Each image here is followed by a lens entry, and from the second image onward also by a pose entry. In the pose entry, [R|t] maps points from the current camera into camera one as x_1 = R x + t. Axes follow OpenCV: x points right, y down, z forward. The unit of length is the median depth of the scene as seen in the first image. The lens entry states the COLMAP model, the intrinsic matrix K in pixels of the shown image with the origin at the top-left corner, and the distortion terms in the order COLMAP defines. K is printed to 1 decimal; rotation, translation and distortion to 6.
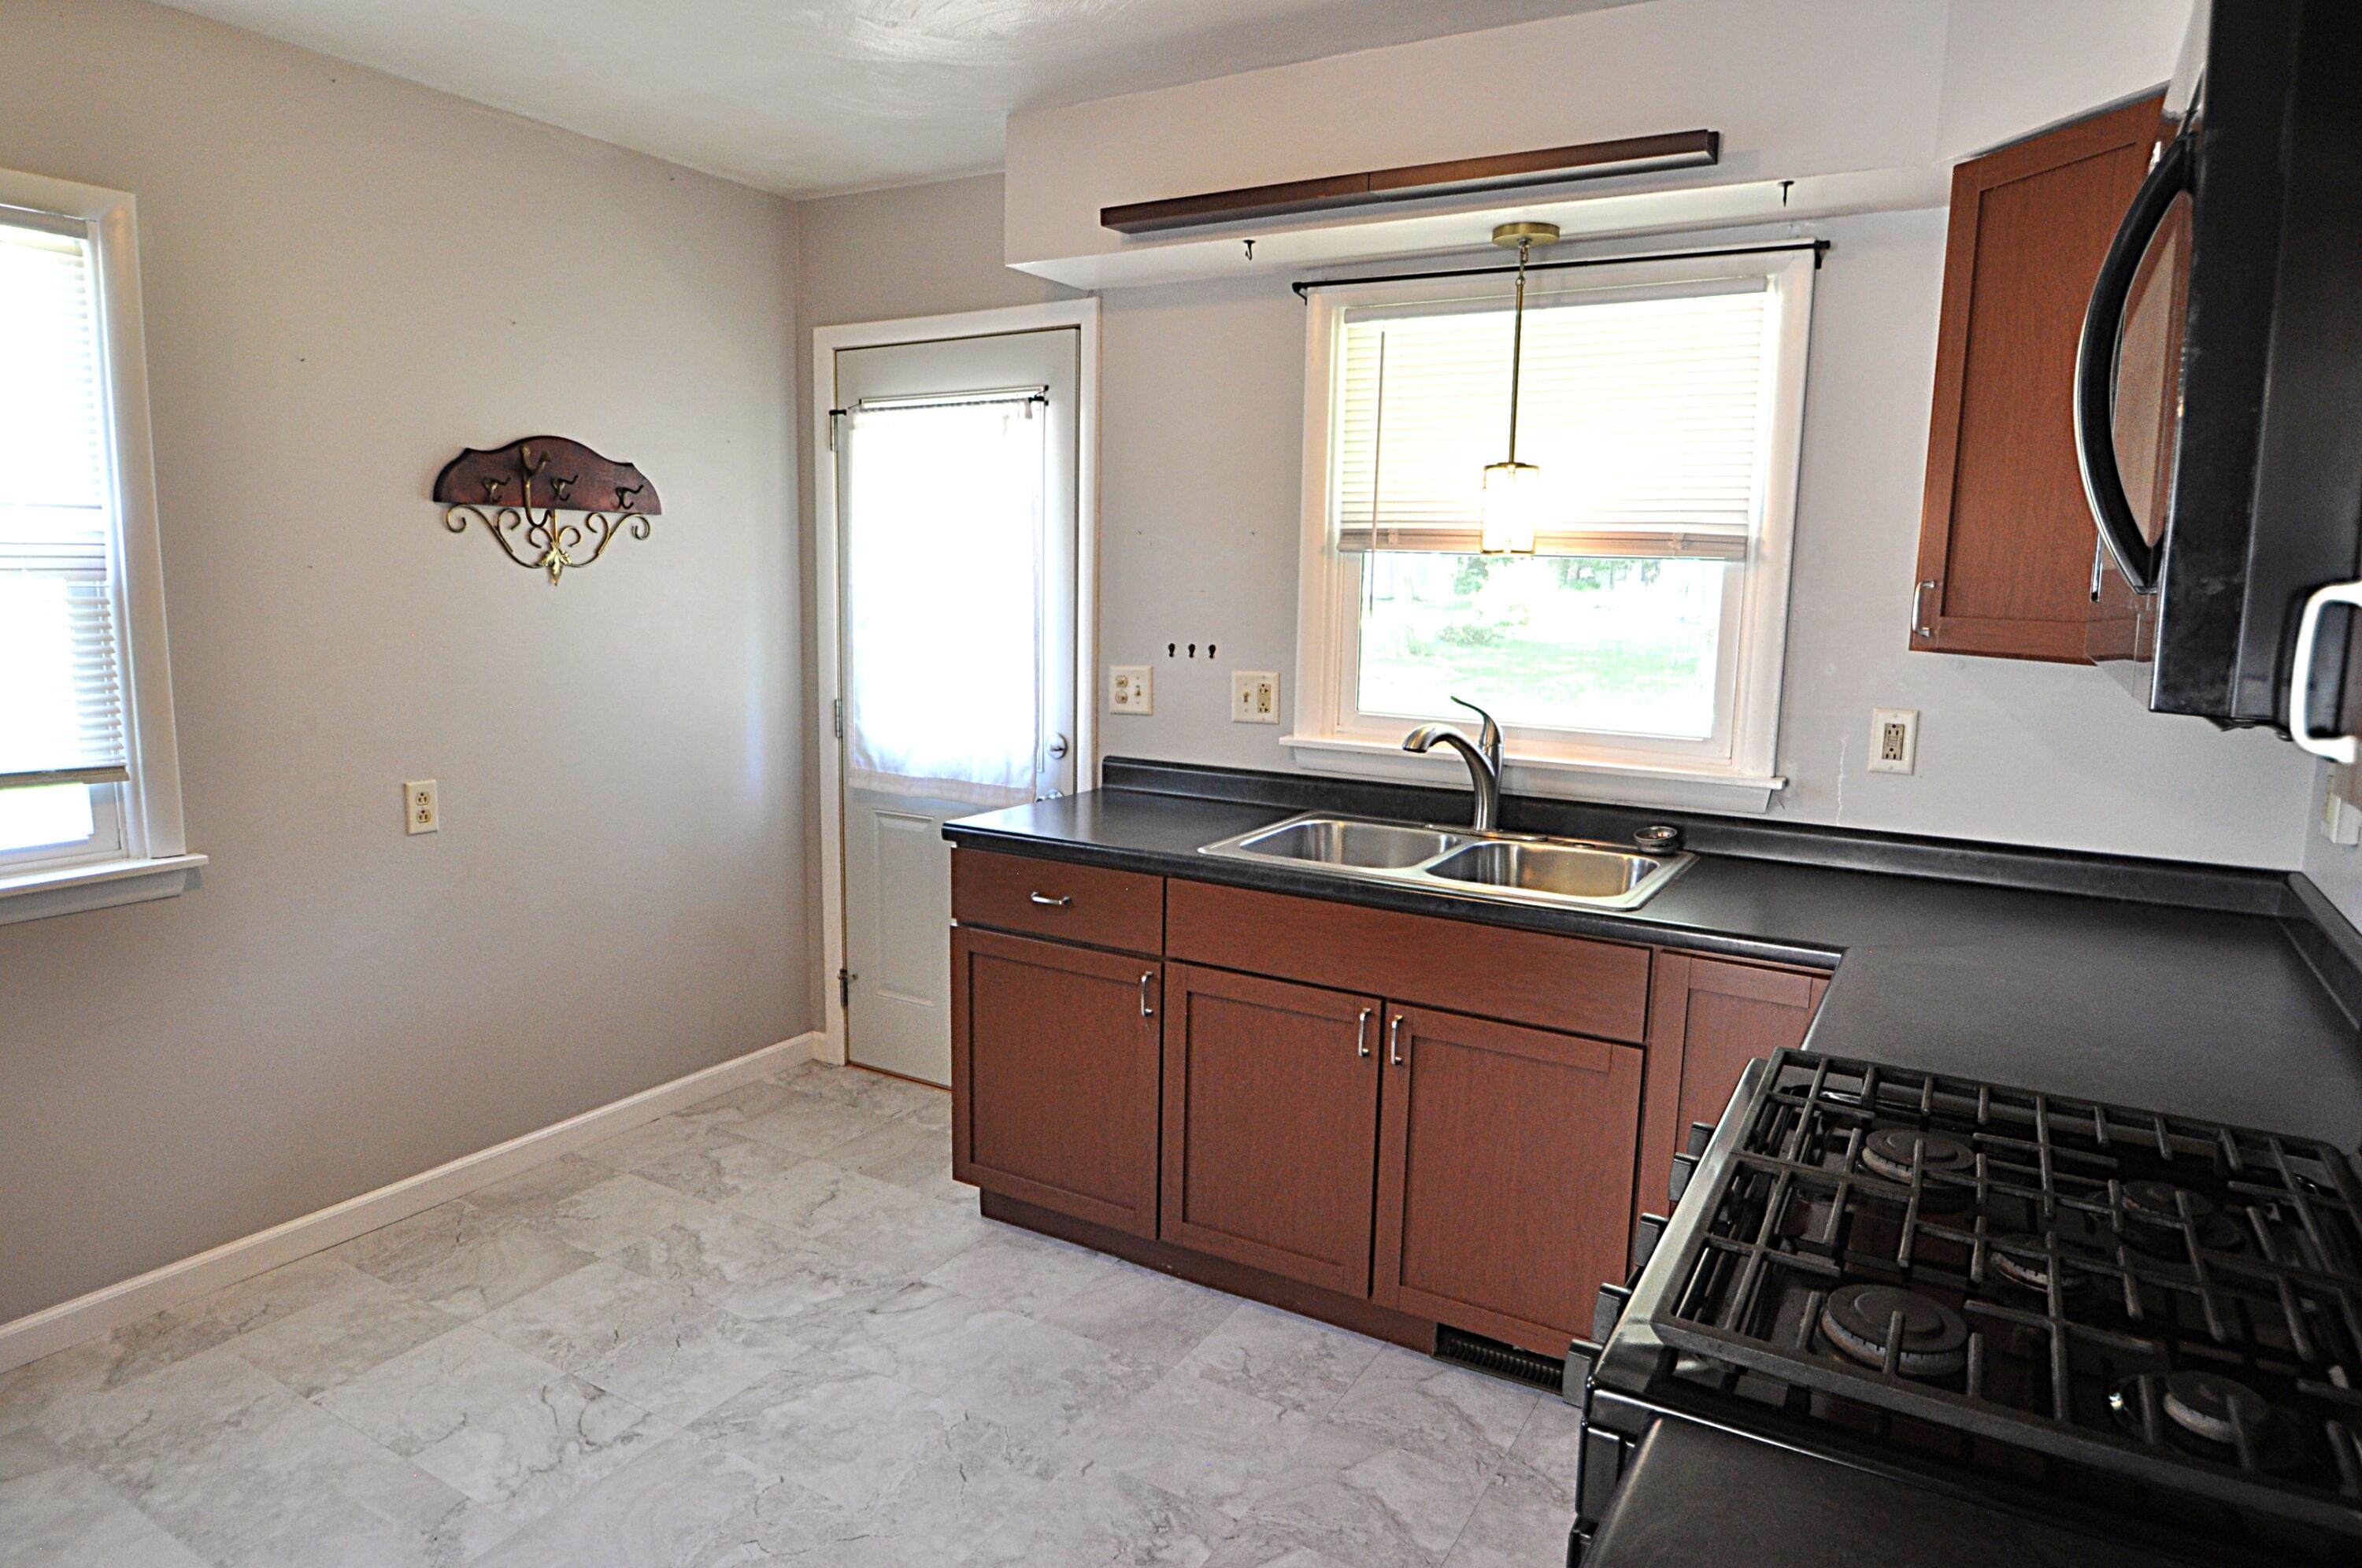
lens RADIAL K [[1417.6, 0, 1181.0], [0, 1417.6, 784.0], [0, 0, 1]] dist [-0.003294, -0.000392]
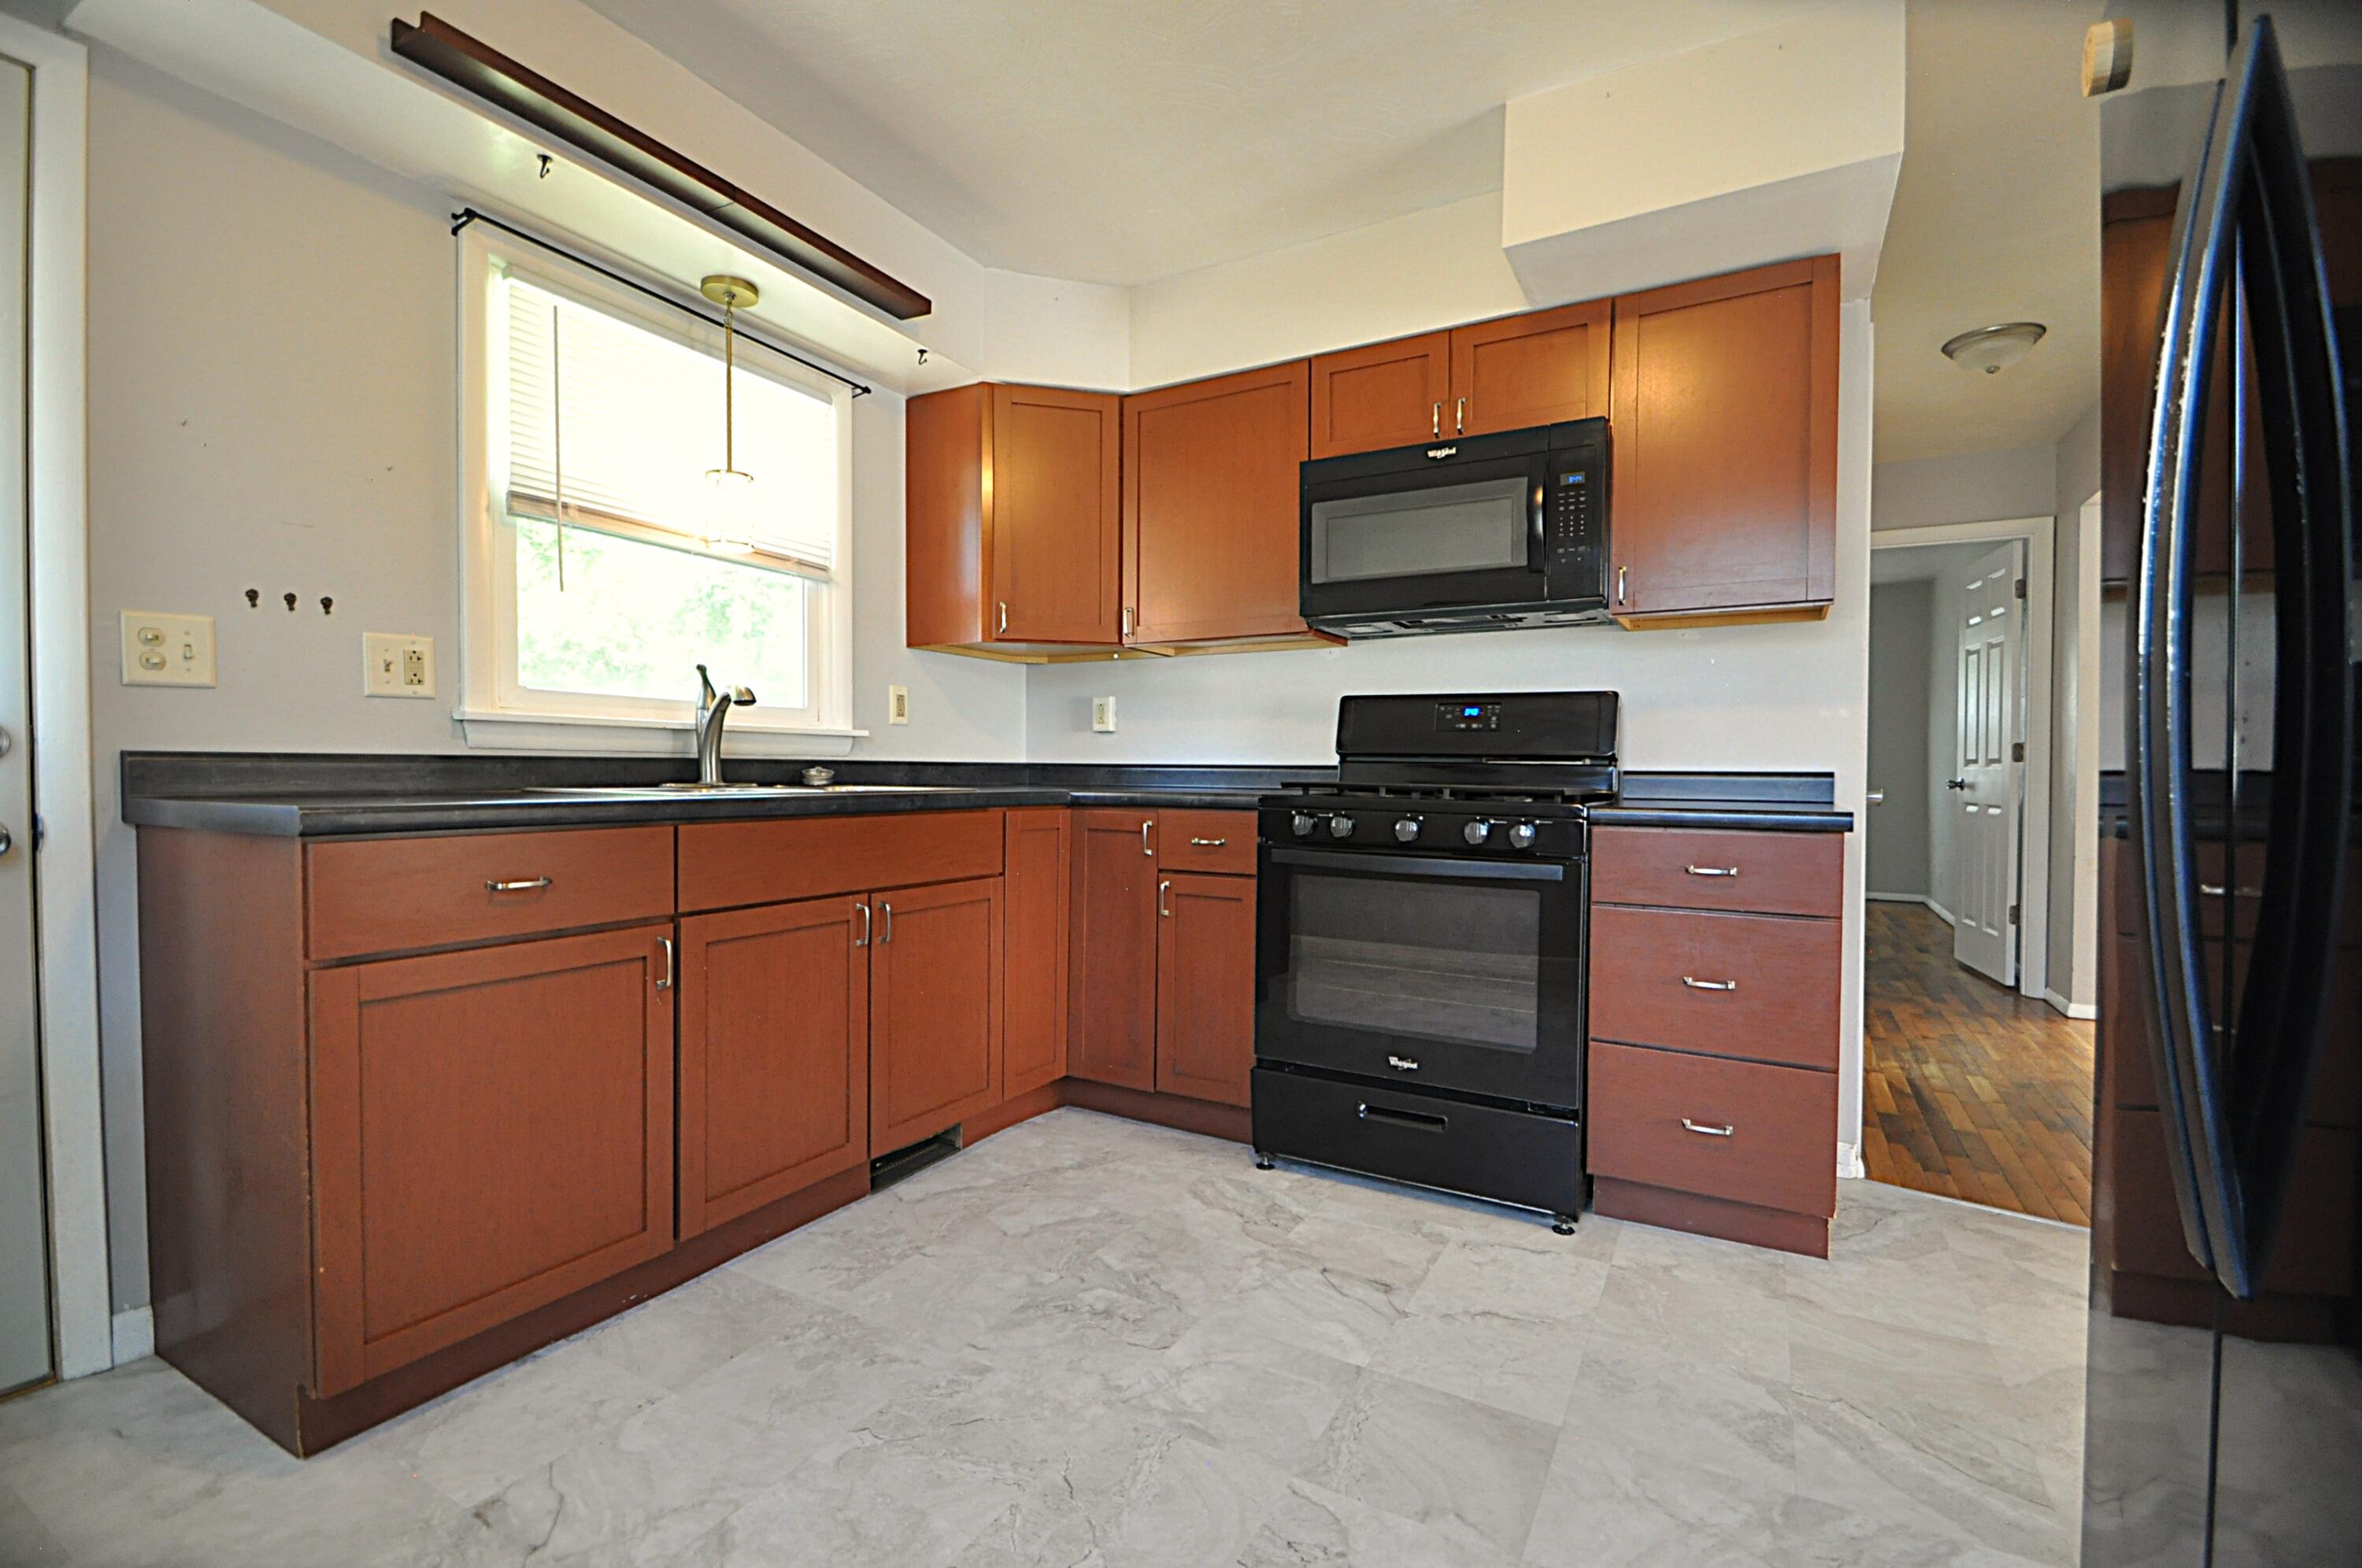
lens RADIAL K [[1030.7, 0, 1173.9], [0, 1030.7, 789.0], [0, 0, 1]] dist [0.020127, -0.020377]
pose [[-0.020490, -0.038106, 0.999064, -0.651812], [0.147665, 0.988199, 0.040720, 0.060019], [-0.988825, 0.148361, -0.014622, 0.657954]]
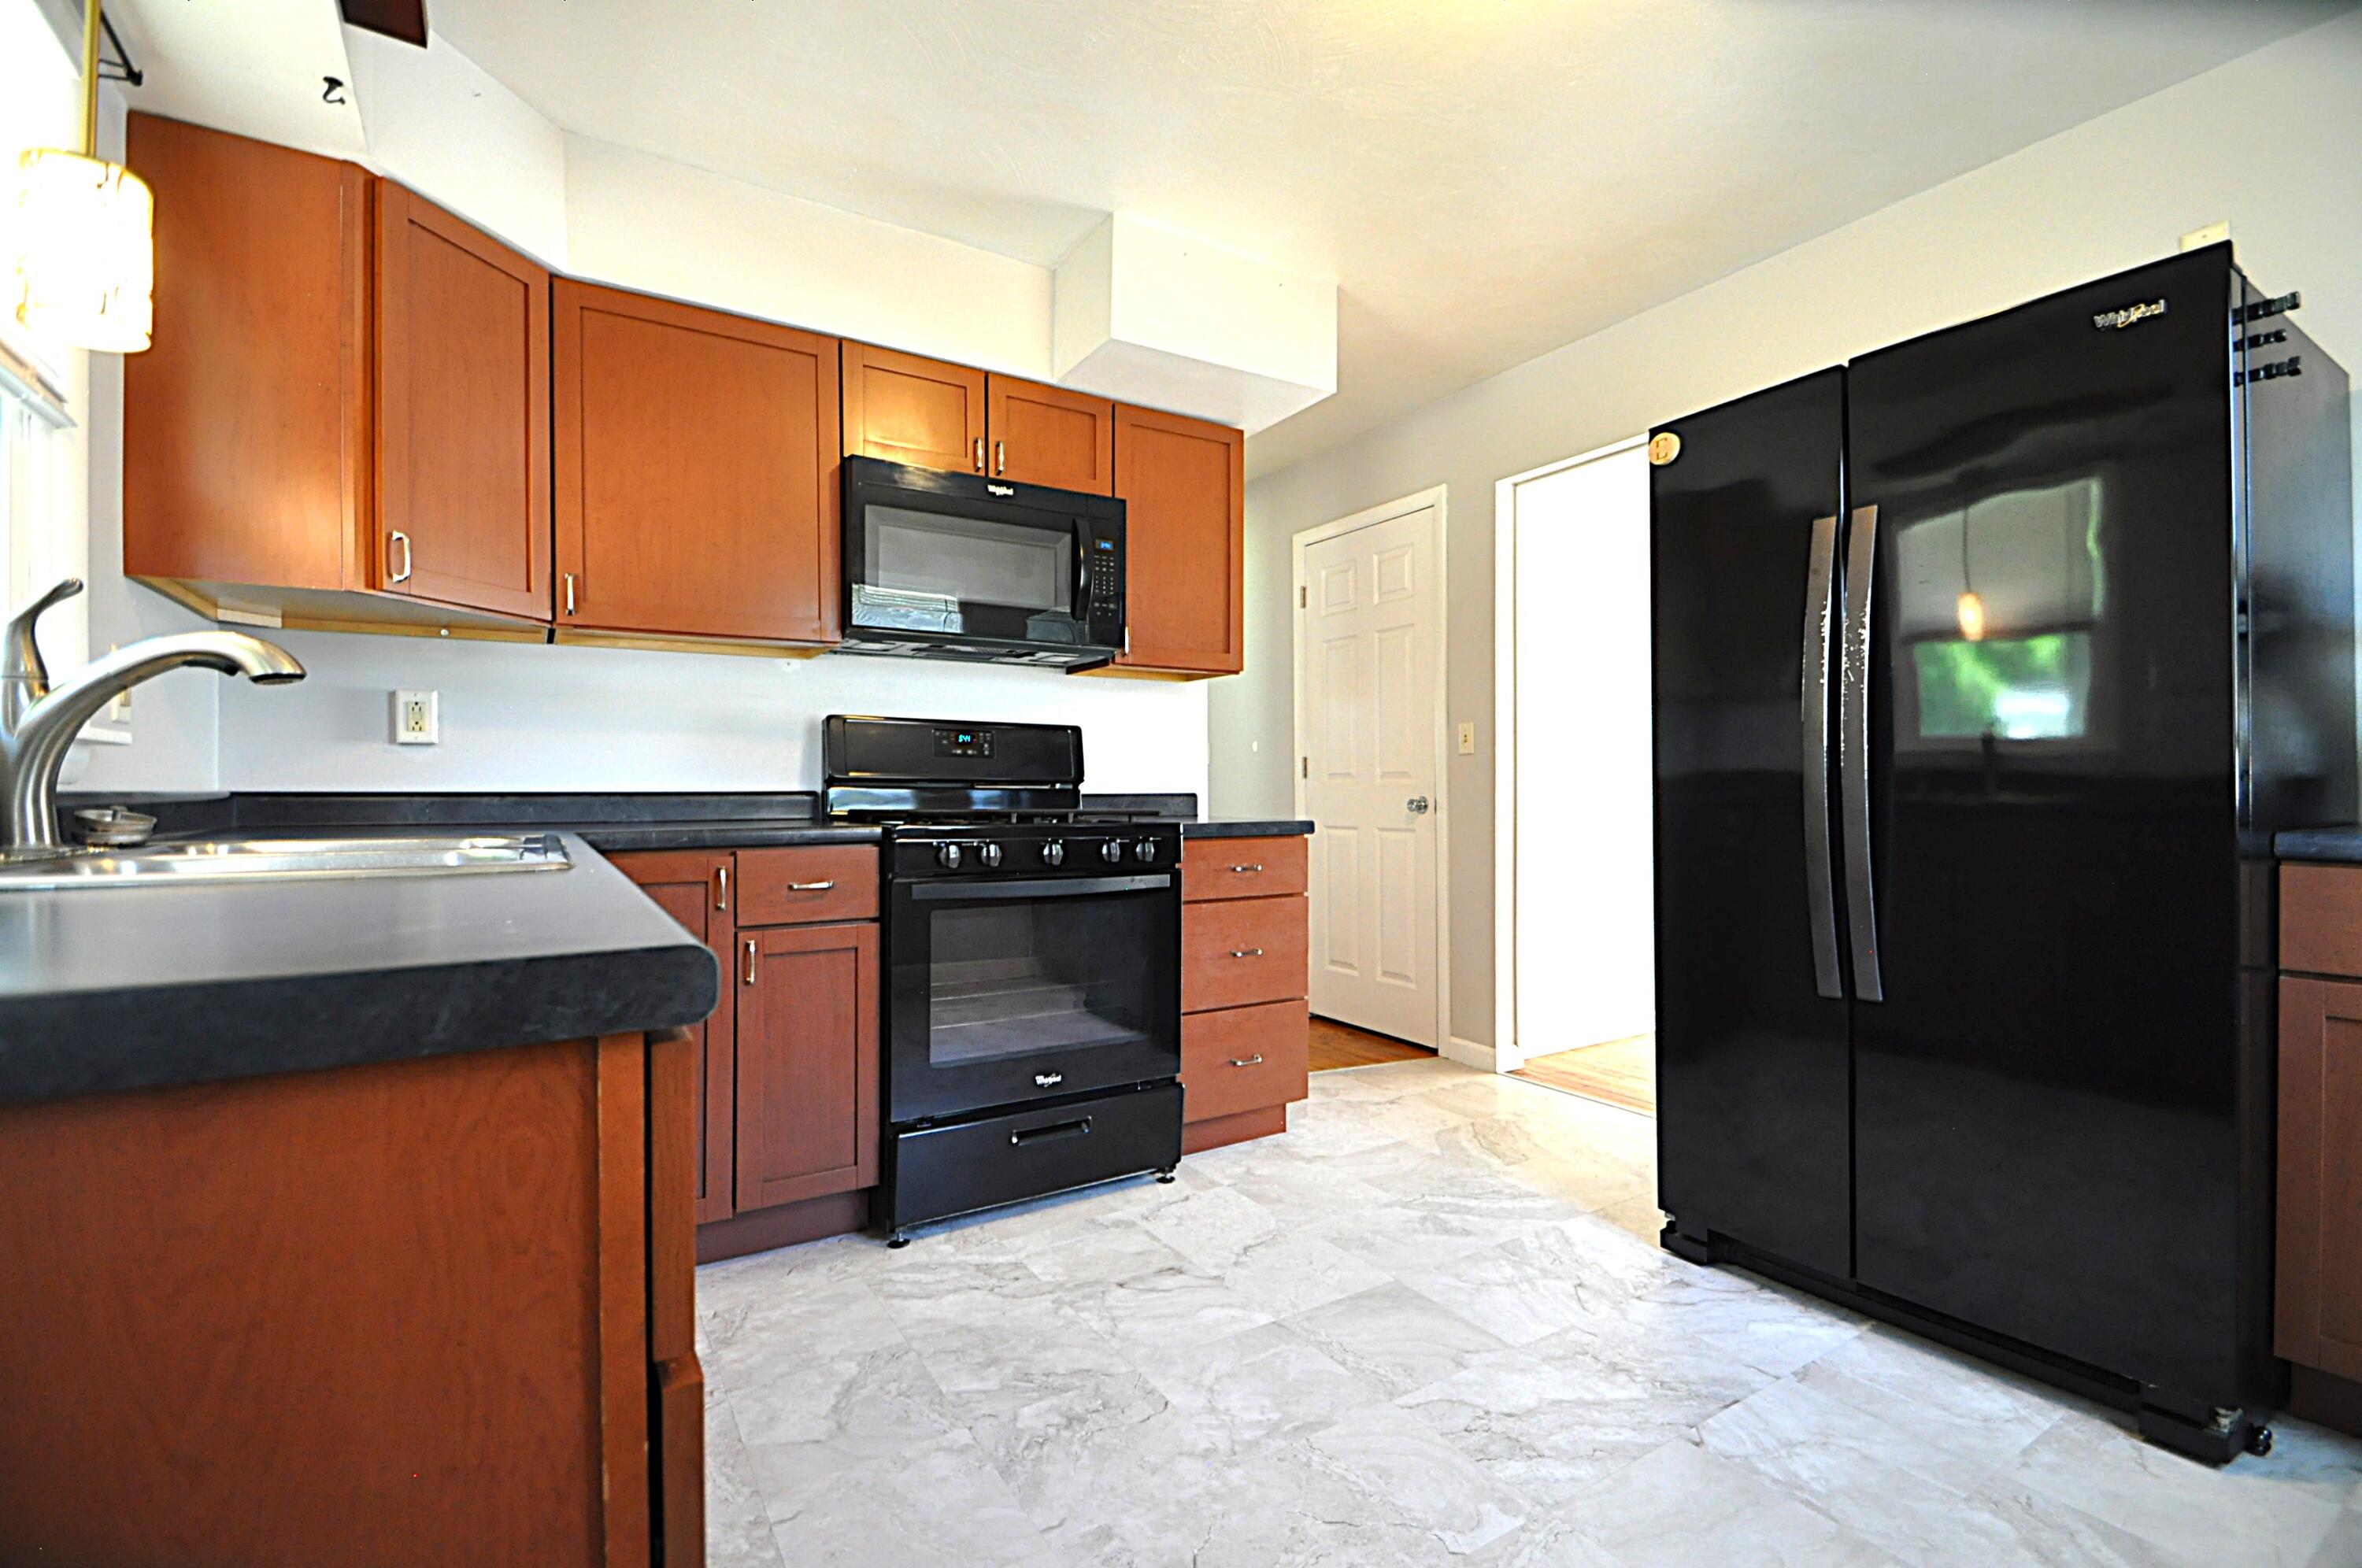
lens RADIAL K [[1030.7, 0, 1173.9], [0, 1030.7, 789.0], [0, 0, 1]] dist [0.020127, -0.020377]
pose [[-0.884843, -0.017305, 0.465569, -0.325314], [0.058138, 0.987397, 0.147195, -0.019836], [-0.462248, 0.157311, -0.872685, 1.157286]]
